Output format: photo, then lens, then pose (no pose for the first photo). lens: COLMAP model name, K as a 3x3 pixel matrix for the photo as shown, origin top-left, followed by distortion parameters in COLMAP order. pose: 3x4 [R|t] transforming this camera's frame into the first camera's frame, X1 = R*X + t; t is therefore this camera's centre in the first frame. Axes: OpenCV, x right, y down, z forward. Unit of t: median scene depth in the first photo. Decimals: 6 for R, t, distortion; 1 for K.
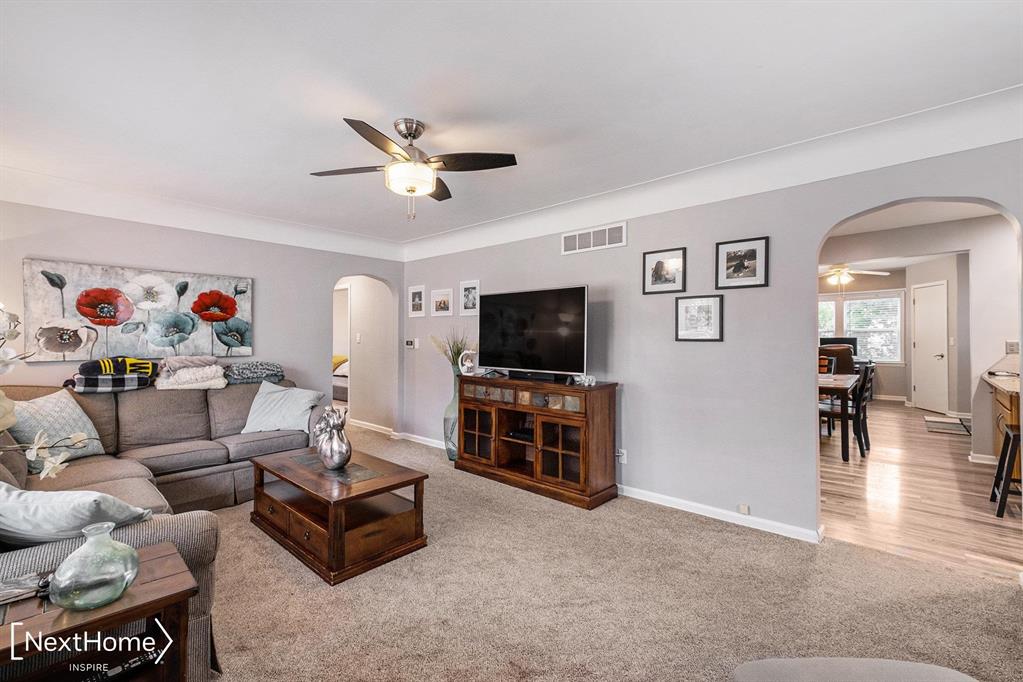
lens RADIAL K [[445.7, 0, 511.5], [0, 445.7, 341.0], [0, 0, 1]] dist [0.000956, -0.000314]
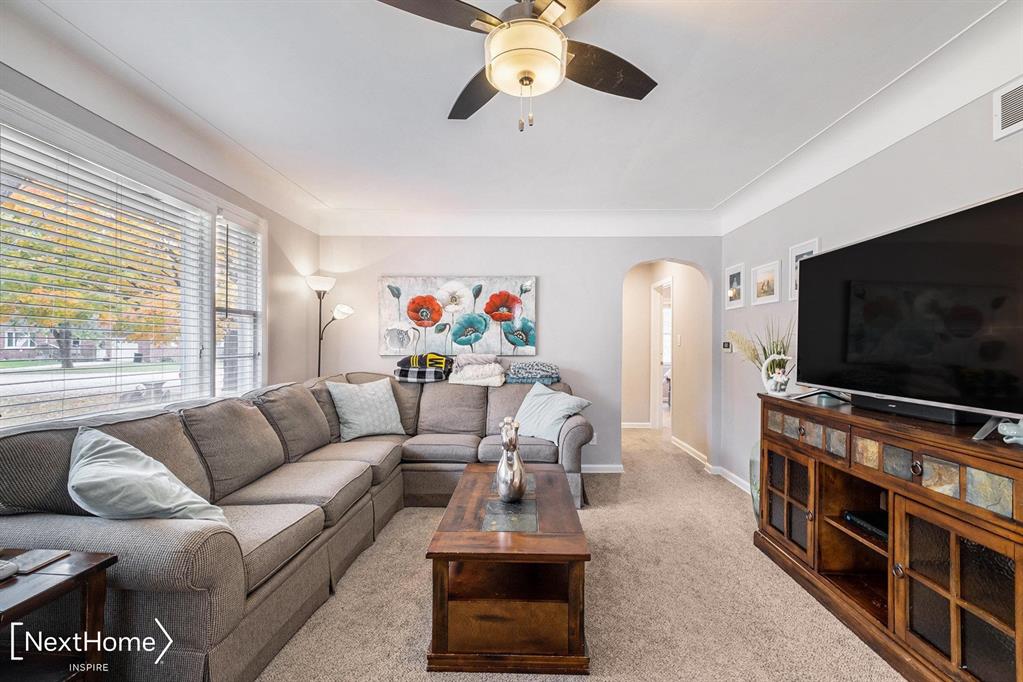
lens RADIAL K [[444.1, 0, 515.2], [0, 444.1, 342.8], [0, 0, 1]] dist [0.002972, -0.000669]
pose [[0.653608, 0.000179, -0.756833, 0.138837], [-0.009029, 0.999931, -0.007562, 0.014405], [0.756779, 0.011776, 0.653565, 0.373420]]
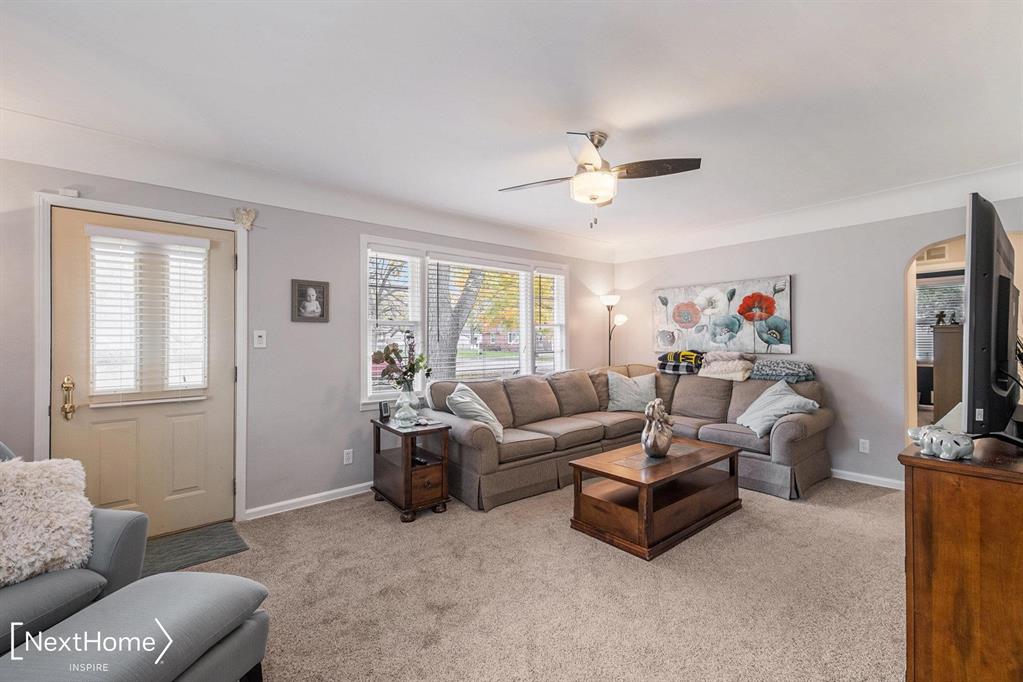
lens RADIAL K [[444.1, 0, 515.2], [0, 444.1, 342.8], [0, 0, 1]] dist [0.002972, -0.000669]
pose [[-0.138580, 0.009291, -0.990308, 0.533528], [0.003773, 0.999954, 0.008854, -0.002158], [0.990344, -0.002509, -0.138609, 0.601068]]
